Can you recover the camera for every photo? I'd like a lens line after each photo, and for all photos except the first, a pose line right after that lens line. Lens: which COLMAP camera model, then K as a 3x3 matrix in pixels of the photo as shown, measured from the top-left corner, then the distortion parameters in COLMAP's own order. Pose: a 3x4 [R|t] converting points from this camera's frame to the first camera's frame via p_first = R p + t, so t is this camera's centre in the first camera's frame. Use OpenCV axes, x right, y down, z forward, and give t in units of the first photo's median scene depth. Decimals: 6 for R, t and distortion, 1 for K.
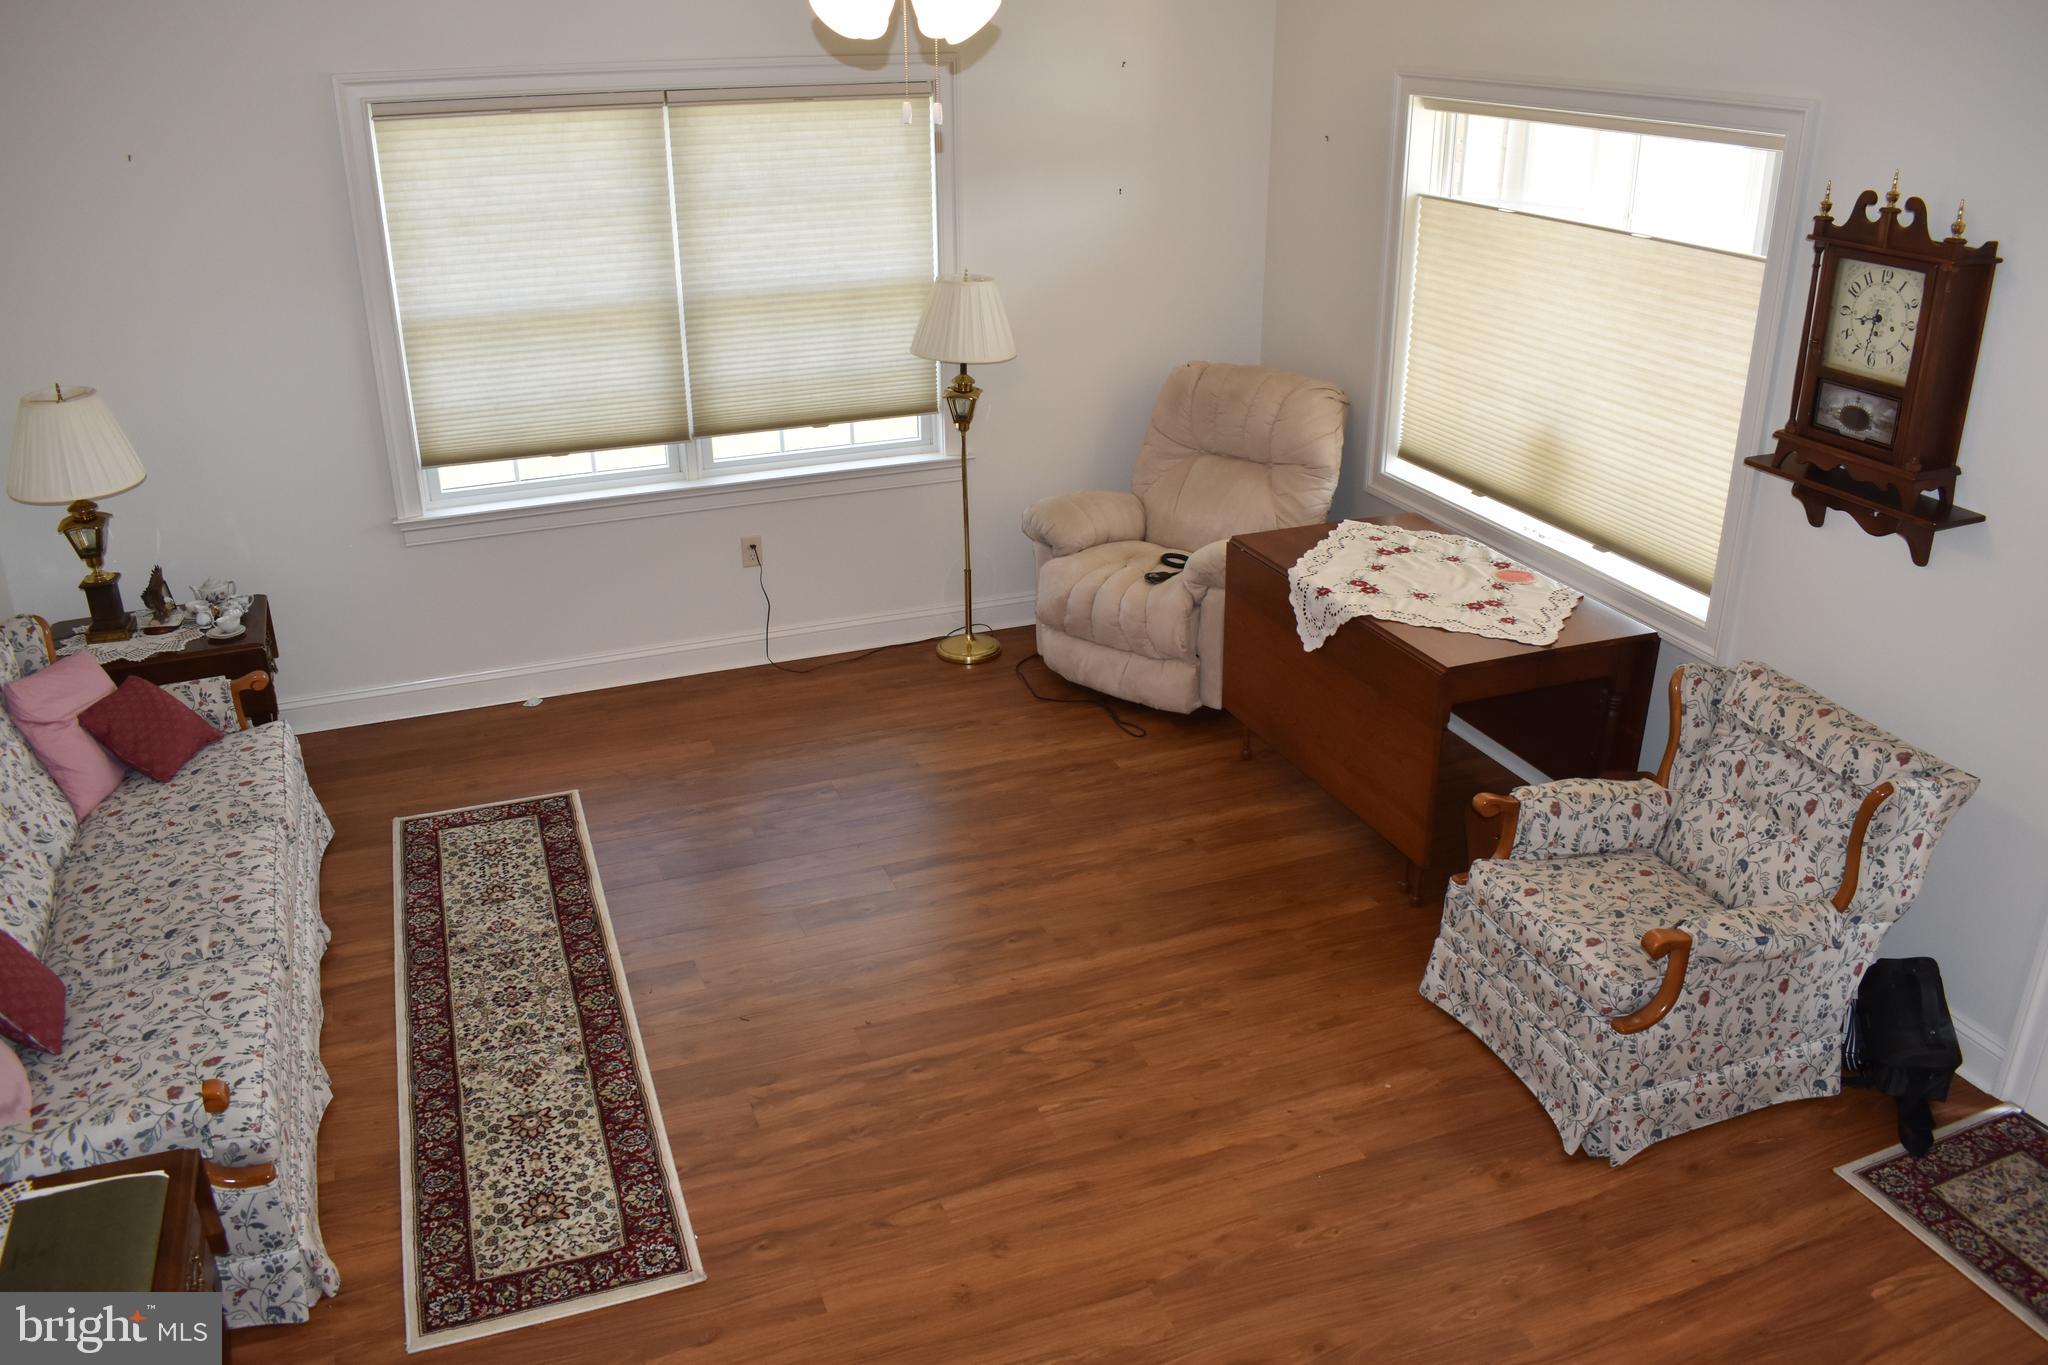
lens RADIAL K [[1590.5, 0, 1037.1], [0, 1590.5, 695.7], [0, 0, 1]] dist [-0.091922, 0.011260]
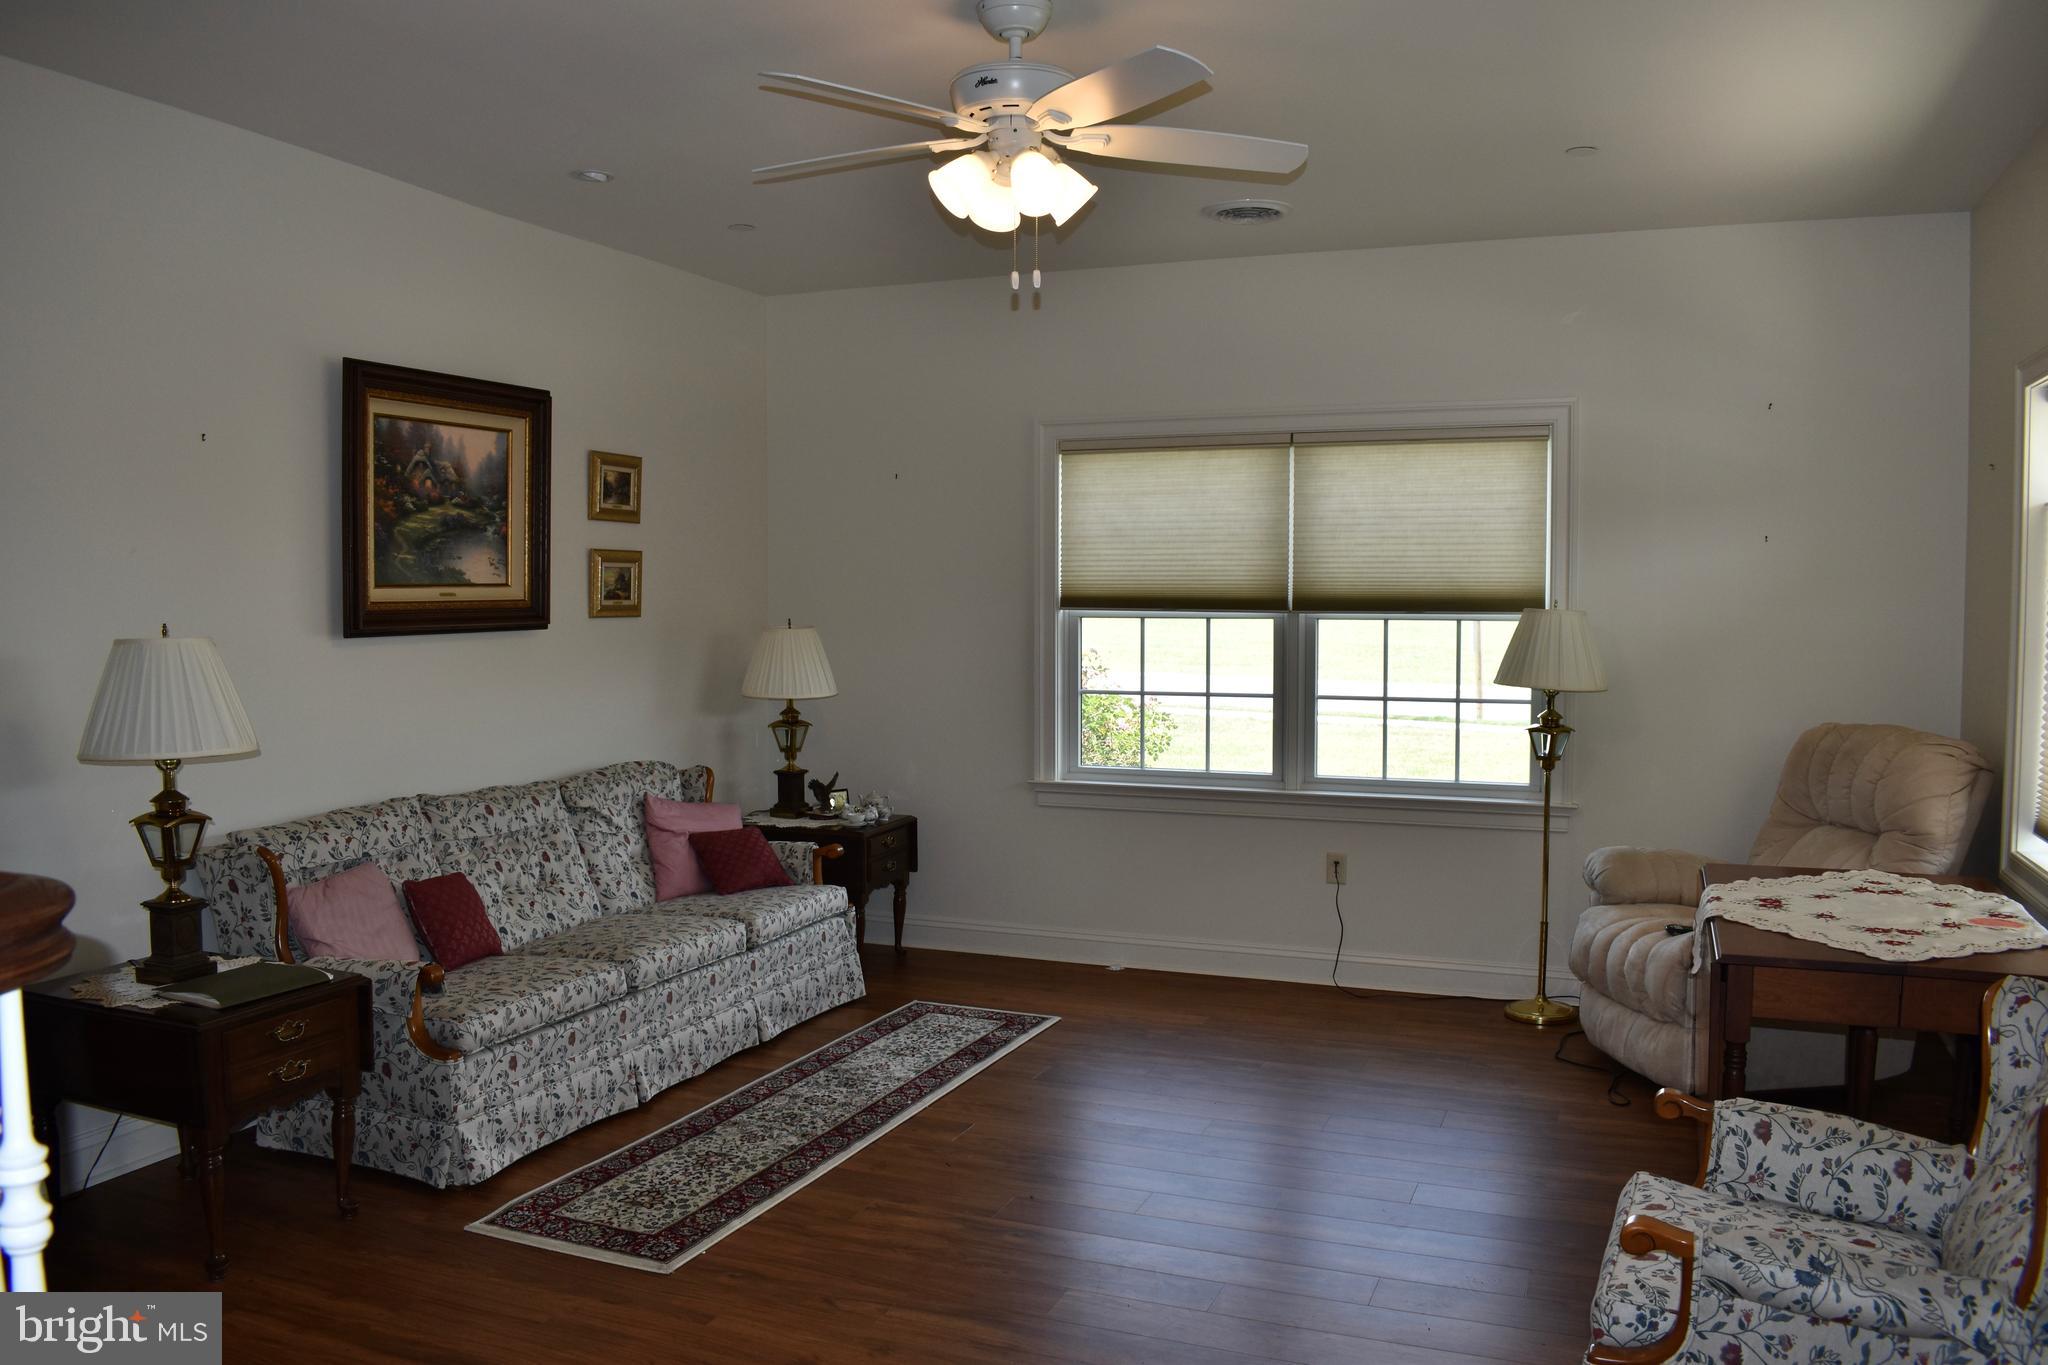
lens RADIAL K [[1590.5, 0, 1043.3], [0, 1590.5, 682.8], [0, 0, 1]] dist [-0.091922, 0.011260]
pose [[0.723556, 0.040201, -0.689094, 0.571677], [-0.282251, 0.928261, -0.242212, 0.146828], [0.629922, 0.369751, 0.682995, 0.219271]]
